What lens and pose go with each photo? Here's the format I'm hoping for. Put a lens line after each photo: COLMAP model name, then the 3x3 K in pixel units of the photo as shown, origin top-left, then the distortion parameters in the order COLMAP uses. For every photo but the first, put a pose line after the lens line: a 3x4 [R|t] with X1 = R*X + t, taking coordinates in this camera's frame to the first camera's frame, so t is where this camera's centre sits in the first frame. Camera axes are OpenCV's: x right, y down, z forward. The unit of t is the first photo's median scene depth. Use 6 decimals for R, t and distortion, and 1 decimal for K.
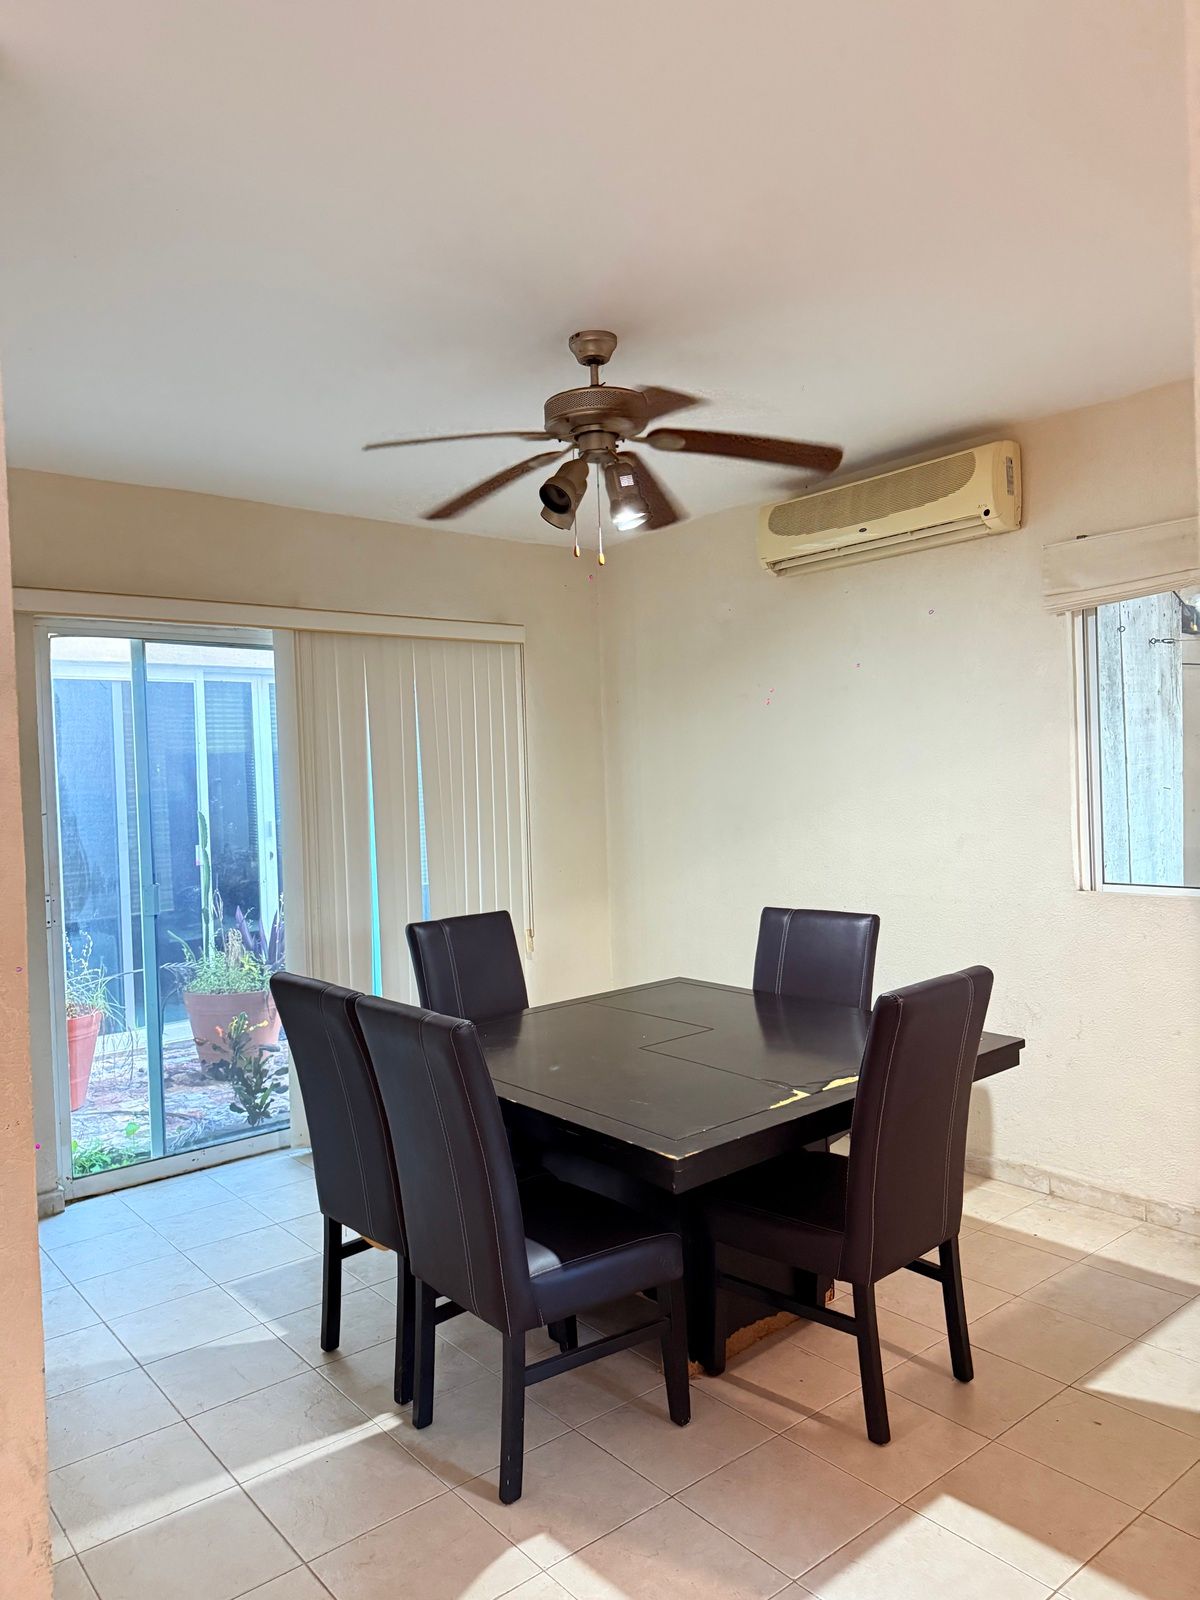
lens RADIAL K [[1131.3, 0, 598.8], [0, 1131.3, 809.4], [0, 0, 1]] dist [0.015820, -0.022190]
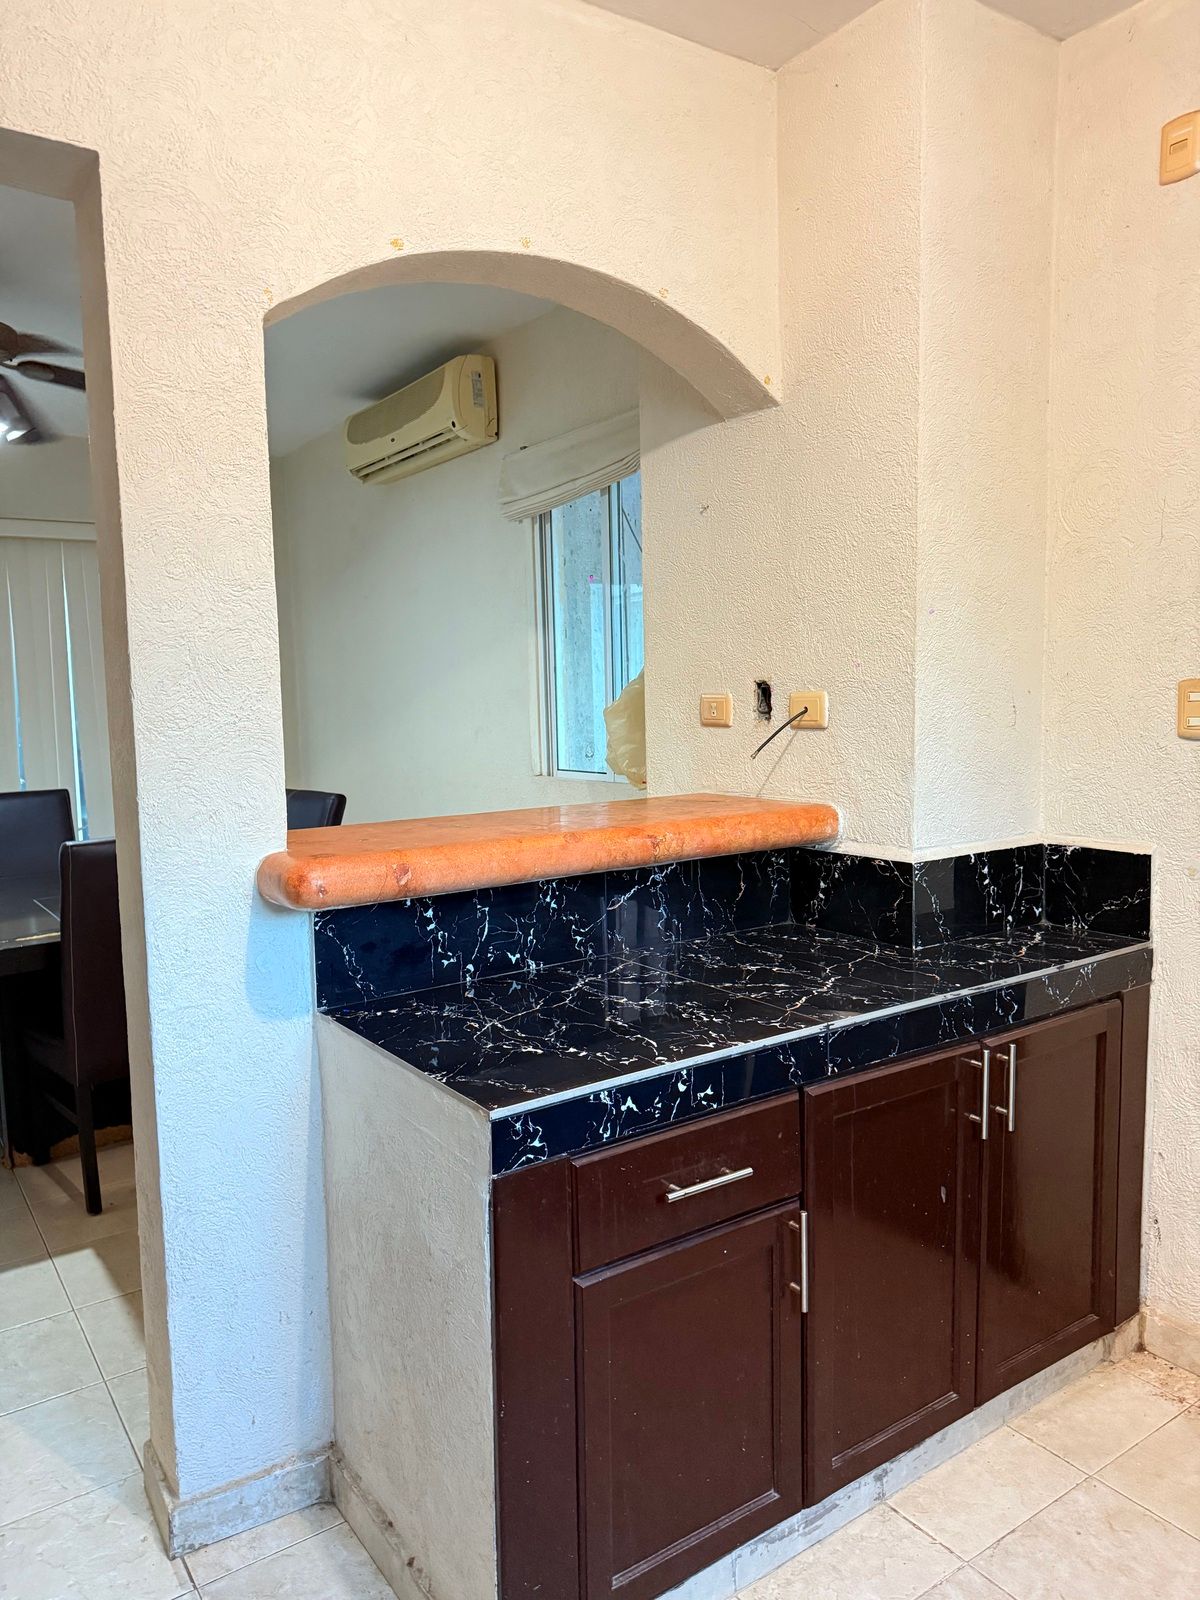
lens RADIAL K [[1131.3, 0, 592.9], [0, 1131.3, 806.7], [0, 0, 1]] dist [0.015820, -0.022190]
pose [[0.997407, 0.014940, -0.070393, 0.556211], [-0.008653, 0.996013, 0.088785, 0.003094], [0.071439, -0.087946, 0.993560, -0.093327]]
